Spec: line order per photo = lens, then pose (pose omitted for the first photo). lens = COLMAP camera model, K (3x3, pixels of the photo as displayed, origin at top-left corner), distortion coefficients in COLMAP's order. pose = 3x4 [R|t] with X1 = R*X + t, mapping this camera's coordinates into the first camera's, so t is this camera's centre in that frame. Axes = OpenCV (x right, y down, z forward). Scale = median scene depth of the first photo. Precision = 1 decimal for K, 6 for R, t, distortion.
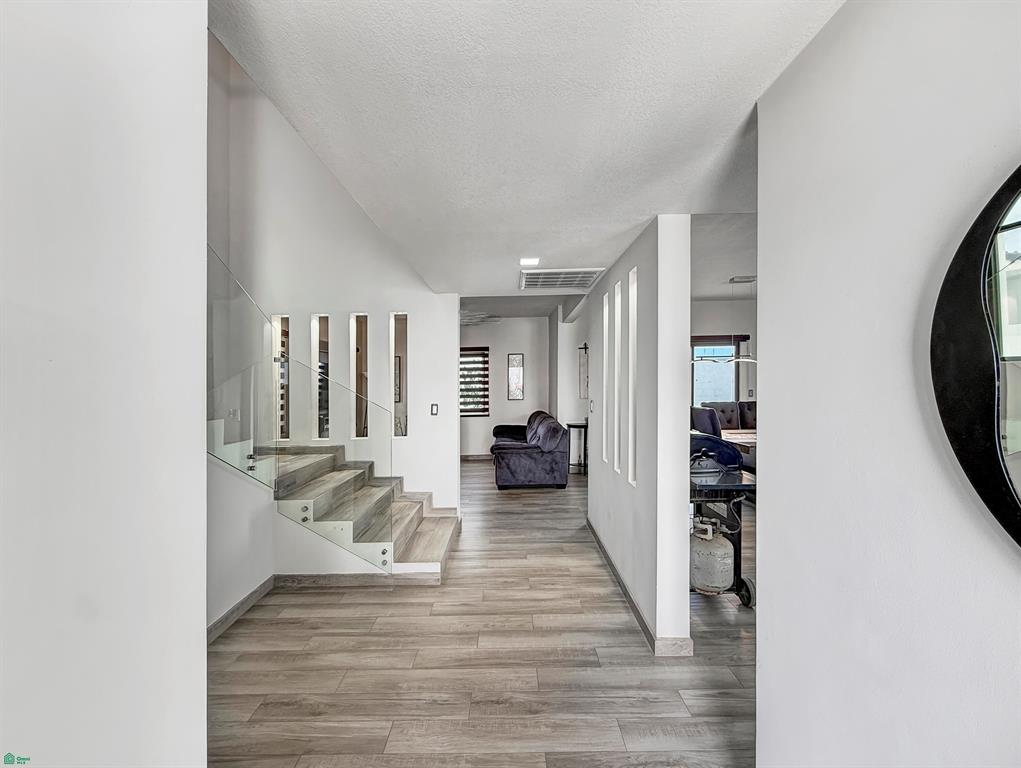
lens RADIAL K [[421.7, 0, 512.6], [0, 421.7, 390.1], [0, 0, 1]] dist [0.002510, 0.000101]
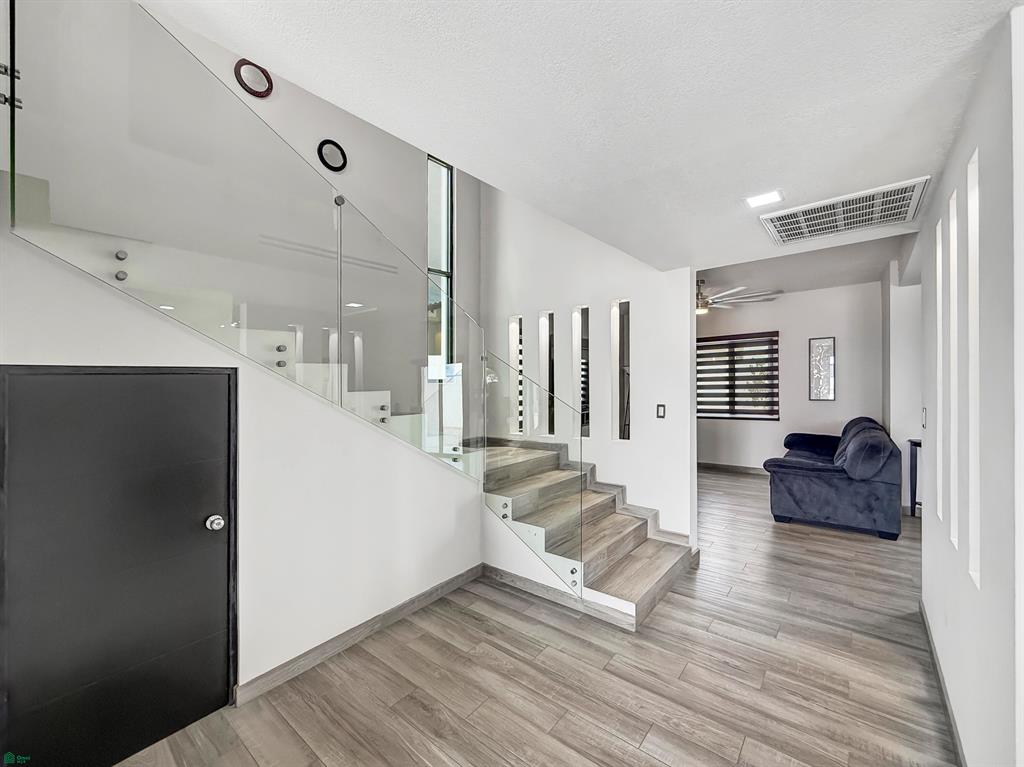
lens RADIAL K [[424.2, 0, 507.6], [0, 424.2, 380.0], [0, 0, 1]] dist [-0.000366, 0.000409]
pose [[0.770469, -0.003829, -0.637466, 0.156907], [-0.003858, 0.999936, -0.010669, -0.006991], [0.637466, 0.010679, 0.770404, 0.221227]]
